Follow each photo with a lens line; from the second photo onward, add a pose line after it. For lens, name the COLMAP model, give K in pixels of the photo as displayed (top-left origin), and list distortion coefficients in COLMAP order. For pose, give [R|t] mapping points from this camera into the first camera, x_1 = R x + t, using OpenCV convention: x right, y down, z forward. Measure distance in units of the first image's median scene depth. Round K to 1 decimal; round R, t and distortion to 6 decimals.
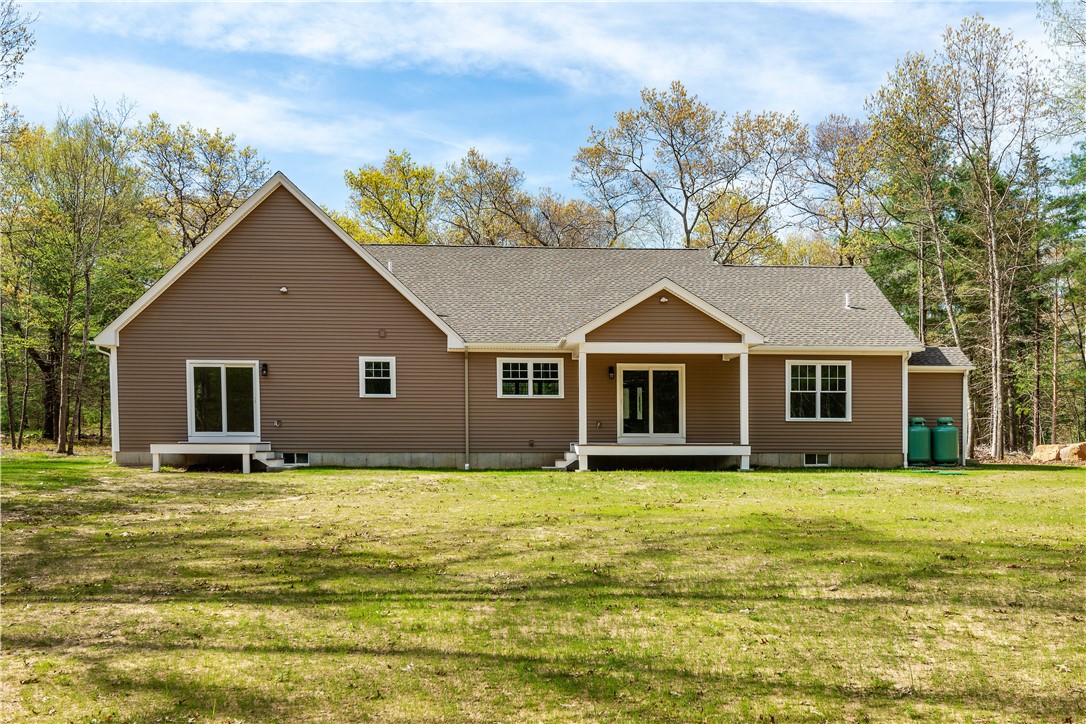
lens RADIAL K [[1086.9, 0, 543.0], [0, 1086.9, 362.0], [0, 0, 1]] dist [-0.005959, -0.002761]
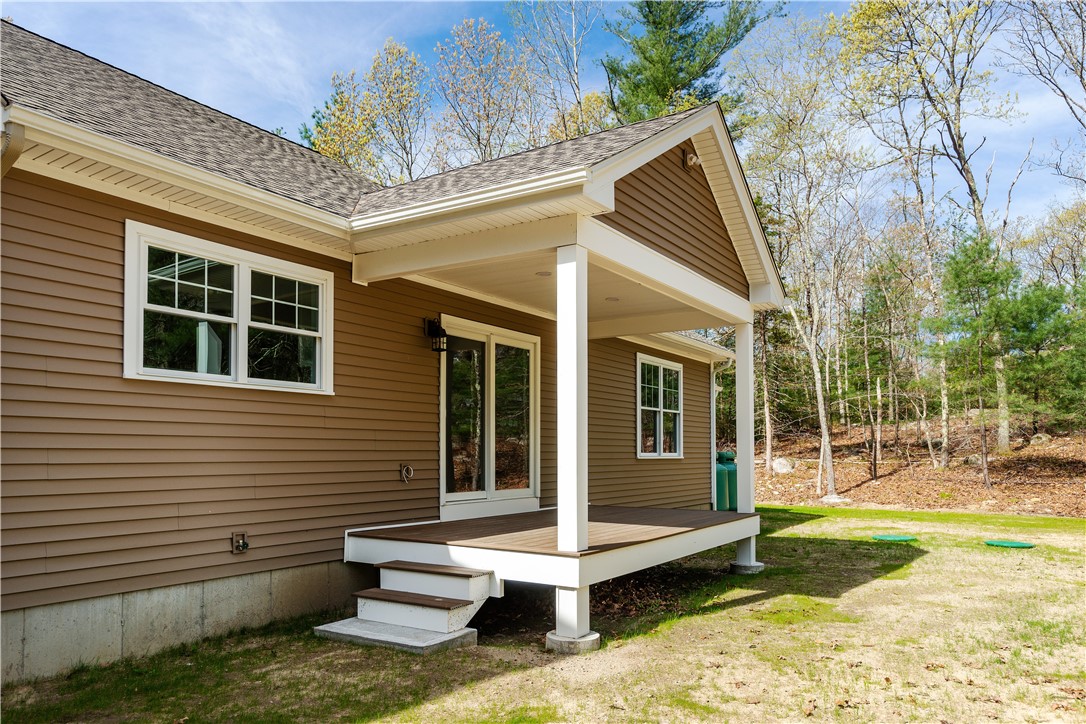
lens RADIAL K [[758.6, 0, 567.7], [0, 758.6, 428.6], [0, 0, 1]] dist [0.004840, 0.001232]
pose [[0.582441, 0.023981, 0.812519, -0.126048], [-0.049013, 0.998782, 0.005655, 0.038838], [-0.811394, -0.043118, 0.582907, 0.817957]]
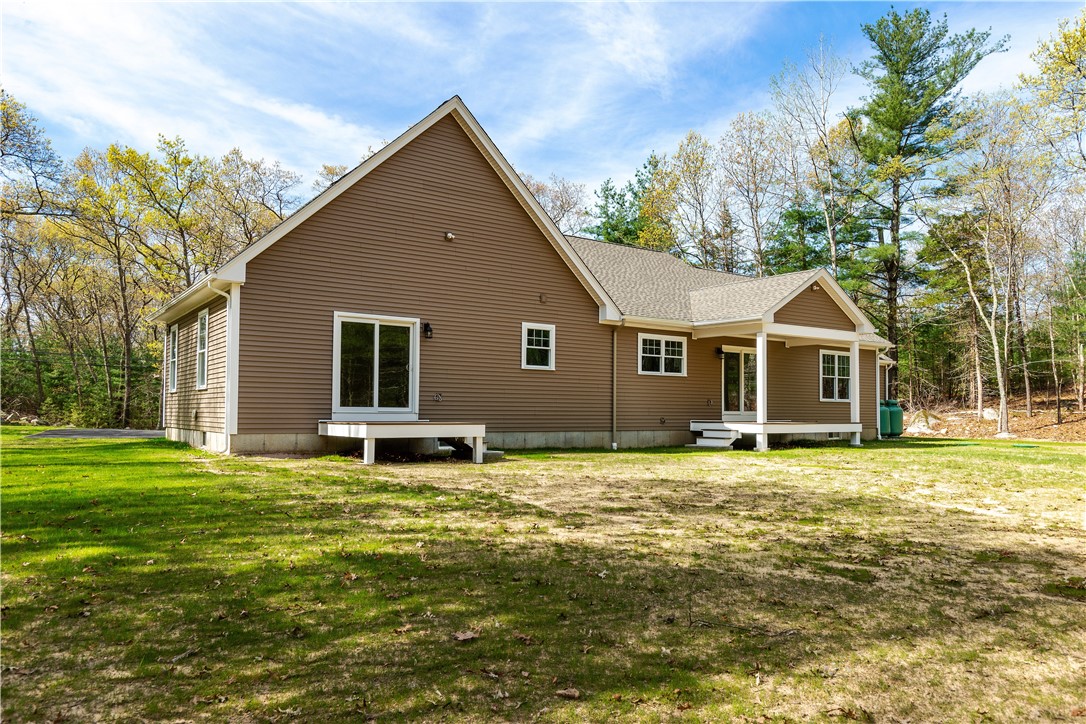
lens RADIAL K [[749.5, 0, 541.9], [0, 749.5, 374.1], [0, 0, 1]] dist [0.005267, 0.001772]
pose [[0.855989, 0.030181, 0.516112, -0.464045], [-0.040273, 0.999154, 0.008367, 0.030952], [-0.515423, -0.027947, 0.856480, 0.473753]]
